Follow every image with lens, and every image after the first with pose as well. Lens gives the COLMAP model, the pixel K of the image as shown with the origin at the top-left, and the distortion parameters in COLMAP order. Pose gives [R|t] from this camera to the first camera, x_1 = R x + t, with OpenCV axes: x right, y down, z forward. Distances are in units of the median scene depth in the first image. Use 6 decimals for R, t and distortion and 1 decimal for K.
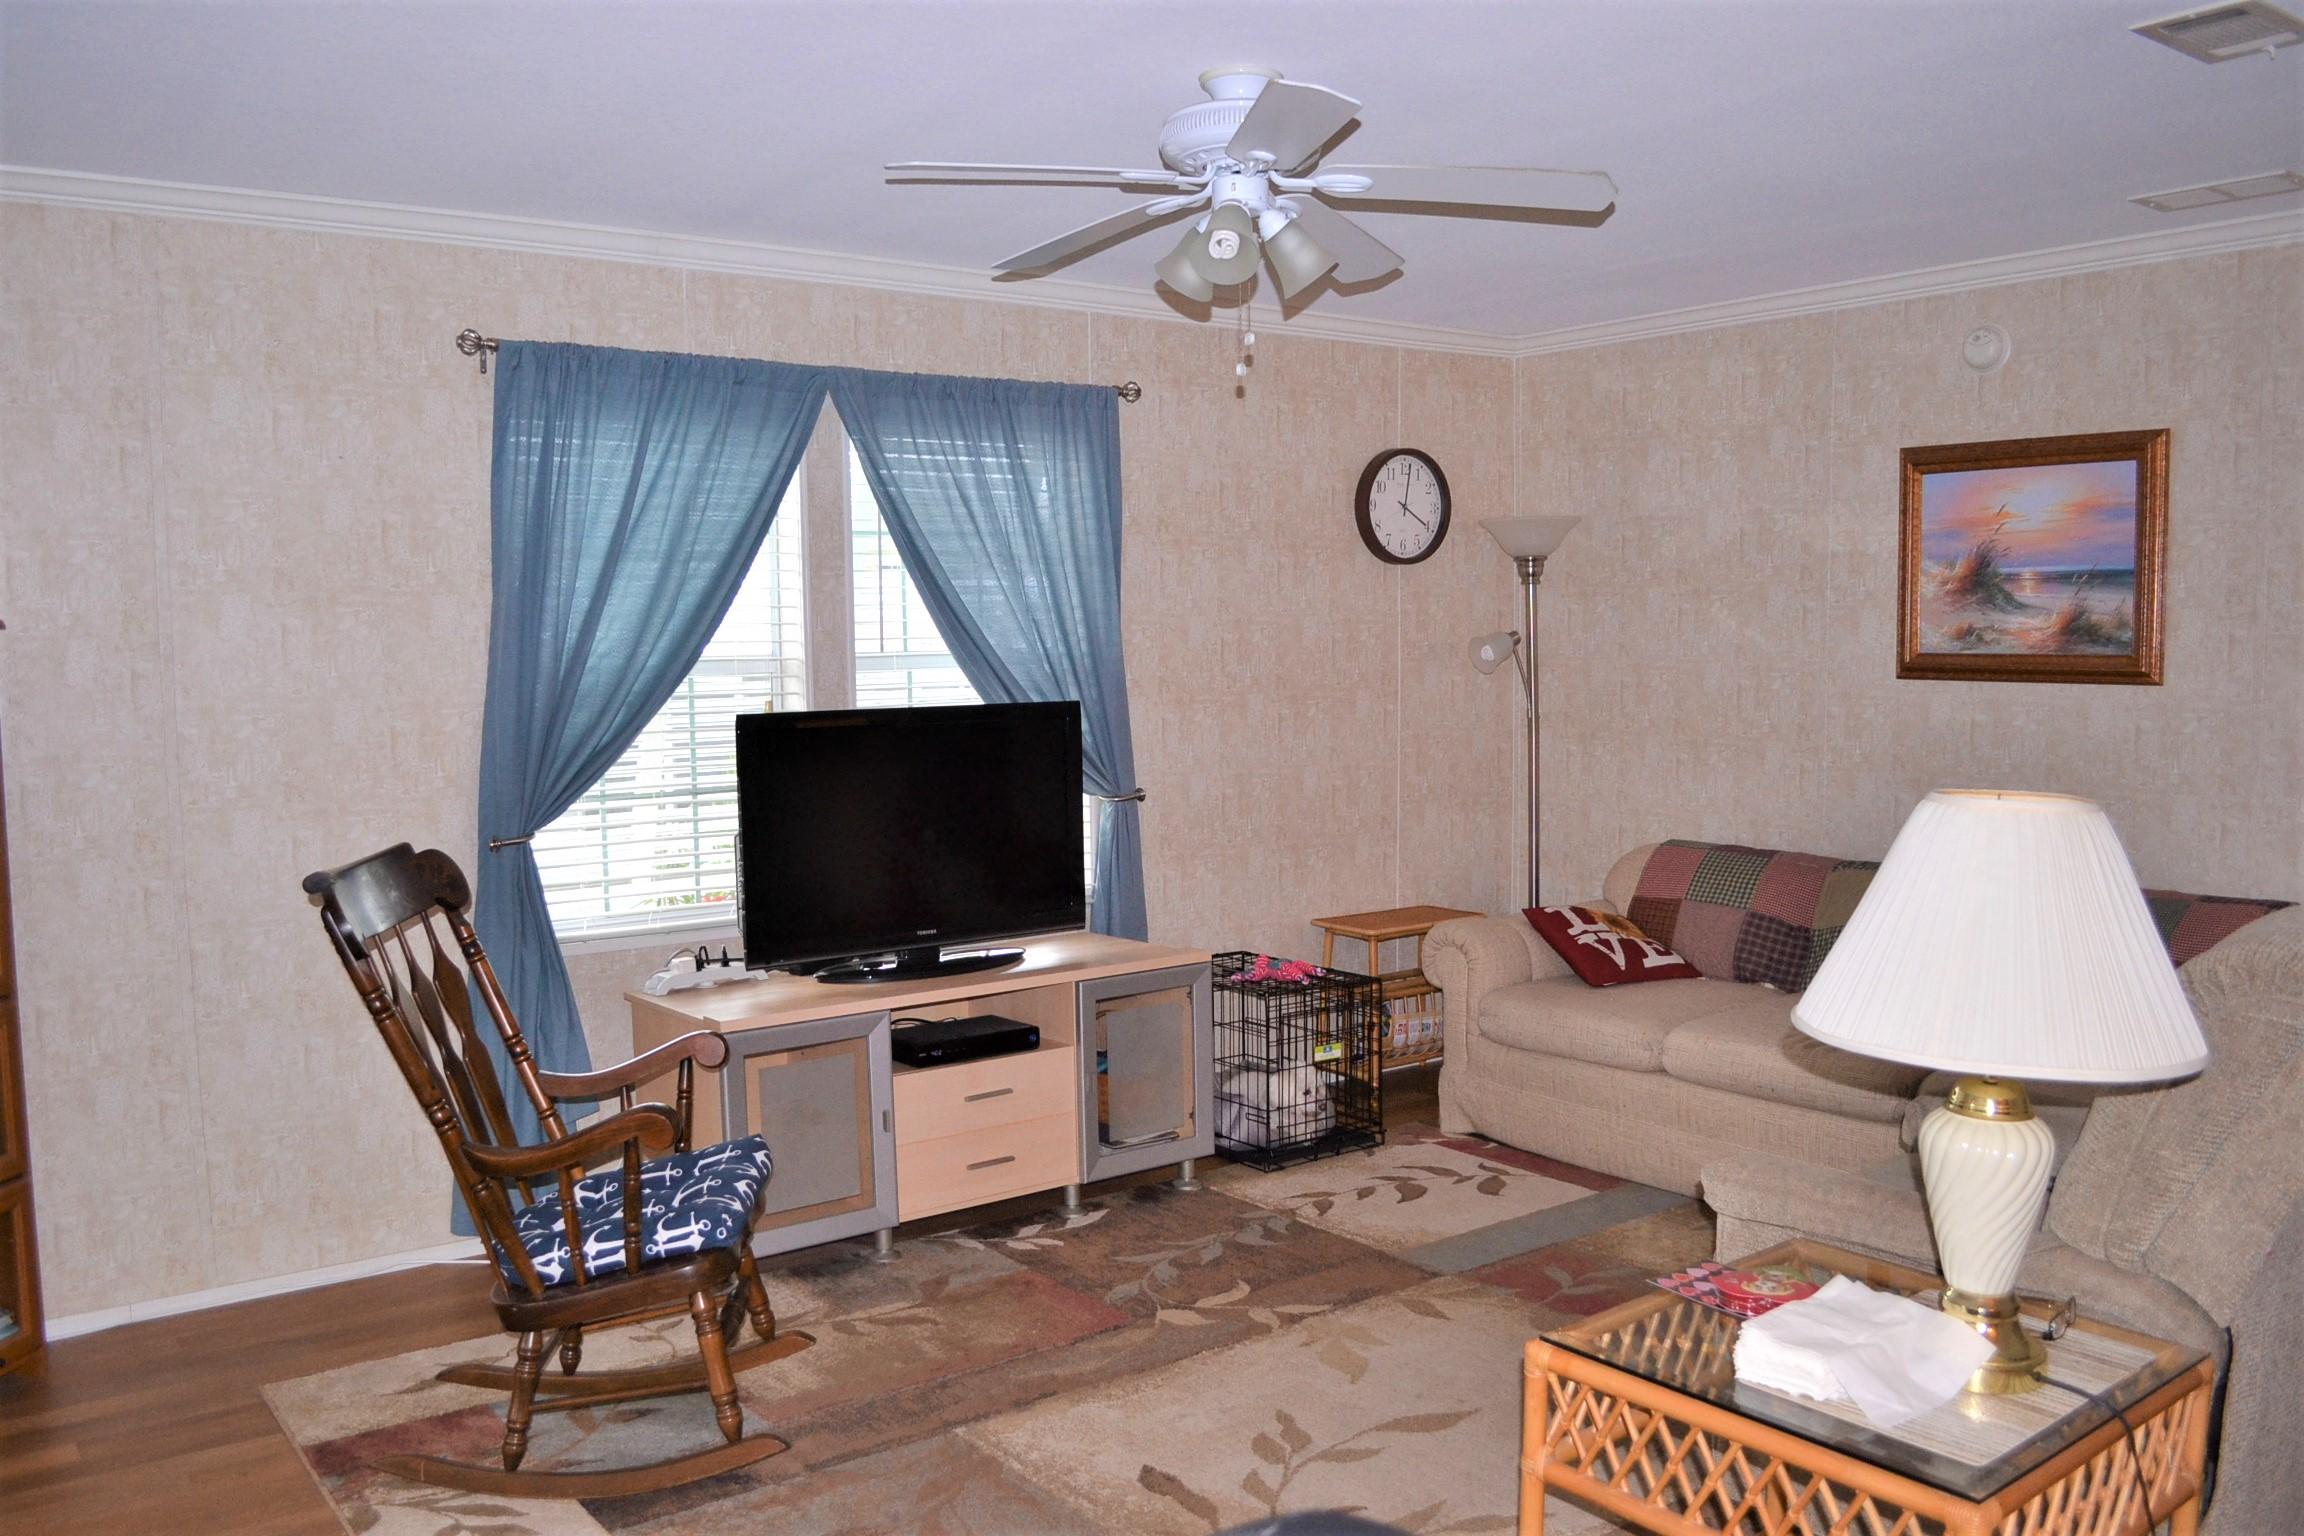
lens RADIAL K [[1849.6, 0, 1130.0], [0, 1849.6, 777.8], [0, 0, 1]] dist [-0.082034, 0.009246]
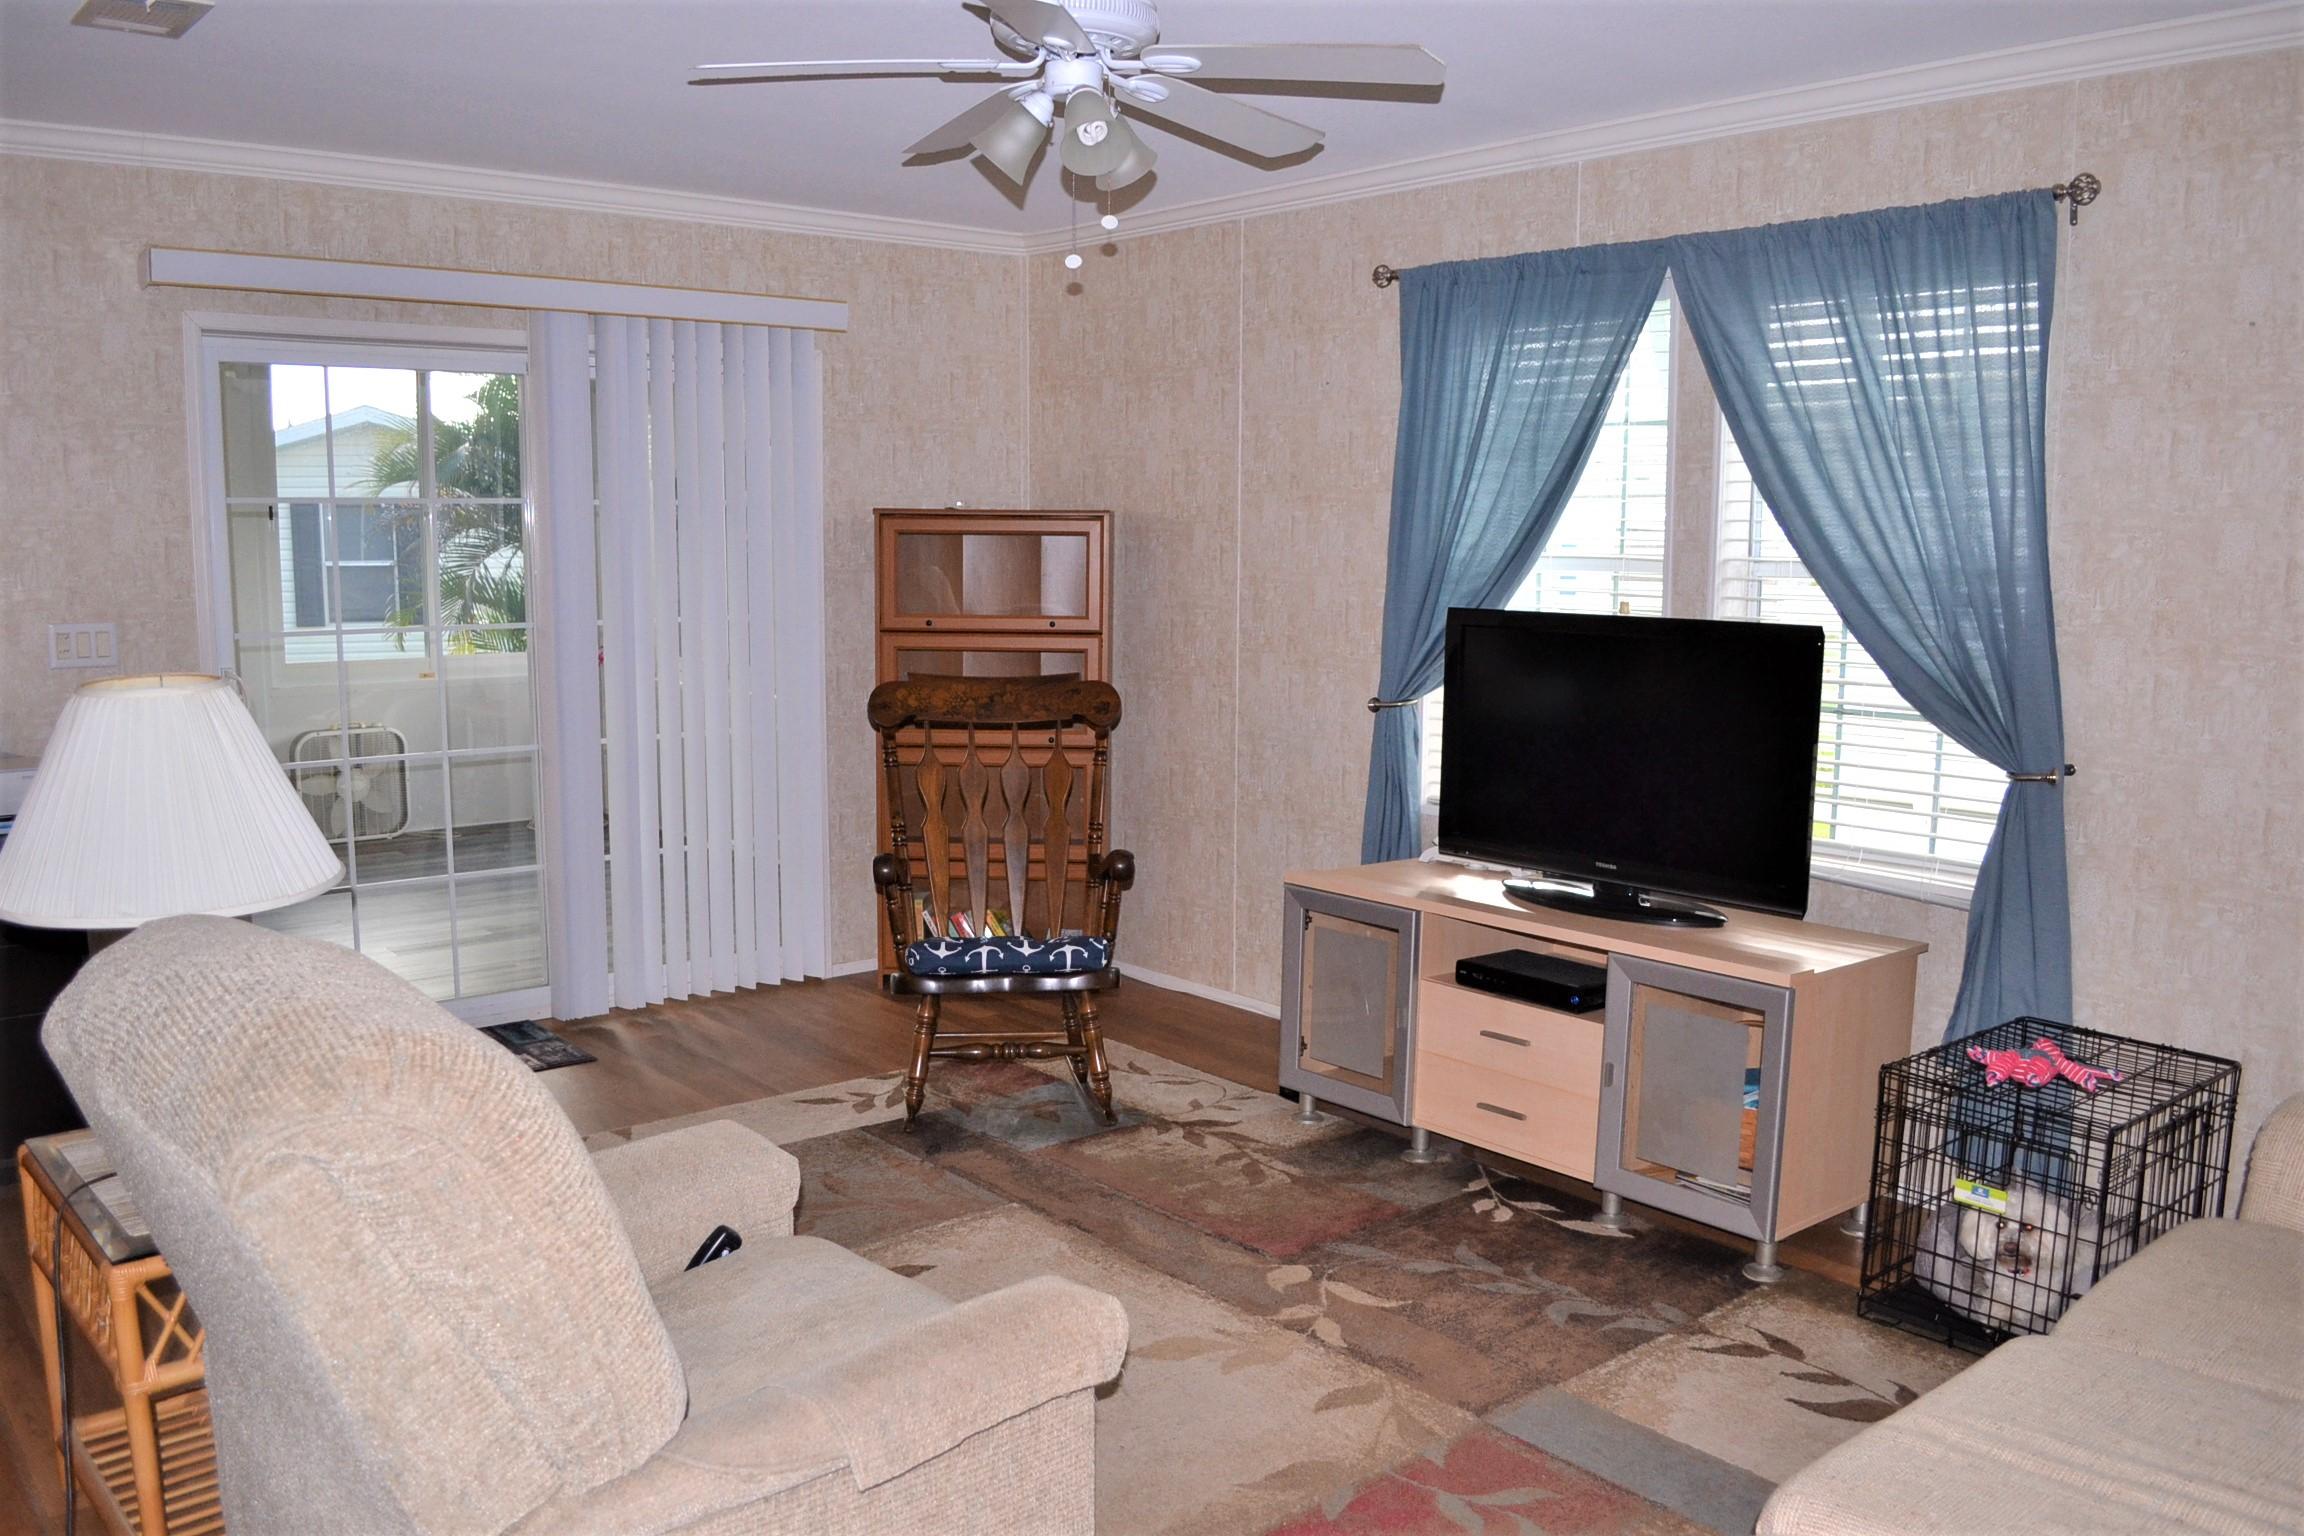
lens RADIAL K [[1849.6, 0, 1141.4], [0, 1849.6, 762.9], [0, 0, 1]] dist [-0.082034, 0.009246]
pose [[0.062285, 0.138225, -0.988440, 0.719611], [-0.089558, 0.987142, 0.132400, -0.061386], [0.994032, 0.080276, 0.073864, 0.667967]]
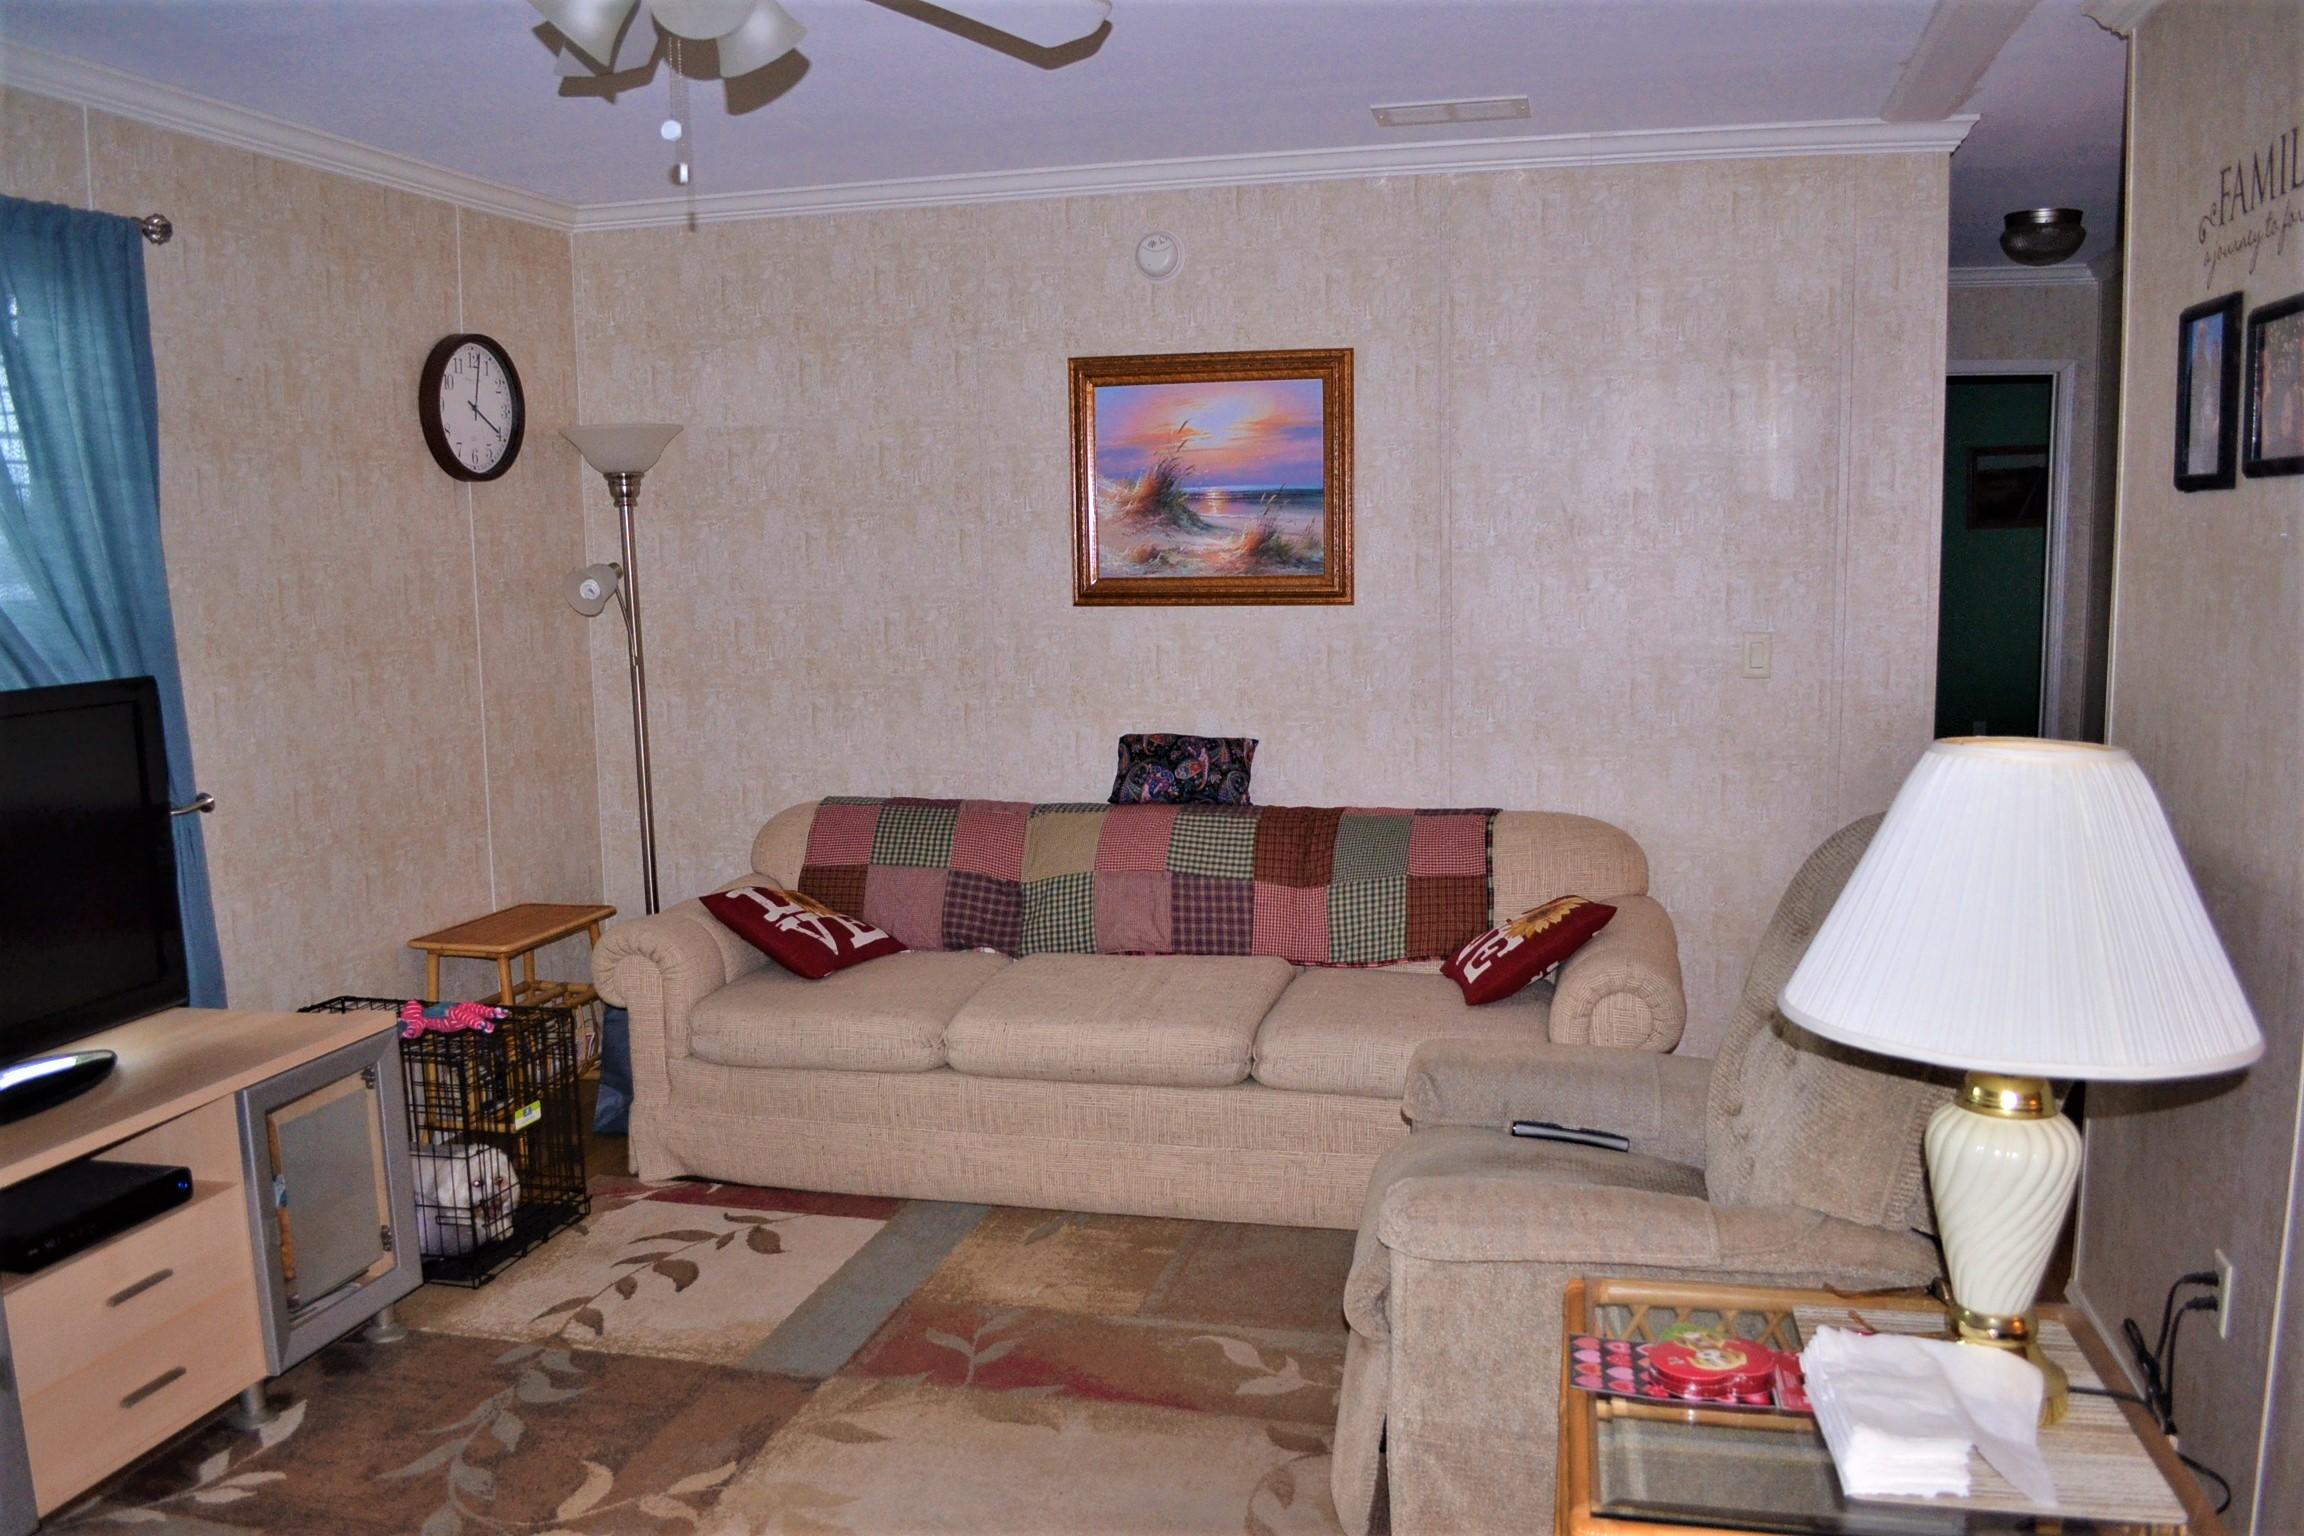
lens RADIAL K [[1849.6, 0, 1142.2], [0, 1849.6, 789.9], [0, 0, 1]] dist [-0.082034, 0.009246]
pose [[0.774220, -0.089088, 0.626615, -0.165783], [0.060053, 0.995918, 0.067394, -0.023567], [-0.630061, -0.014547, 0.776410, 0.255595]]
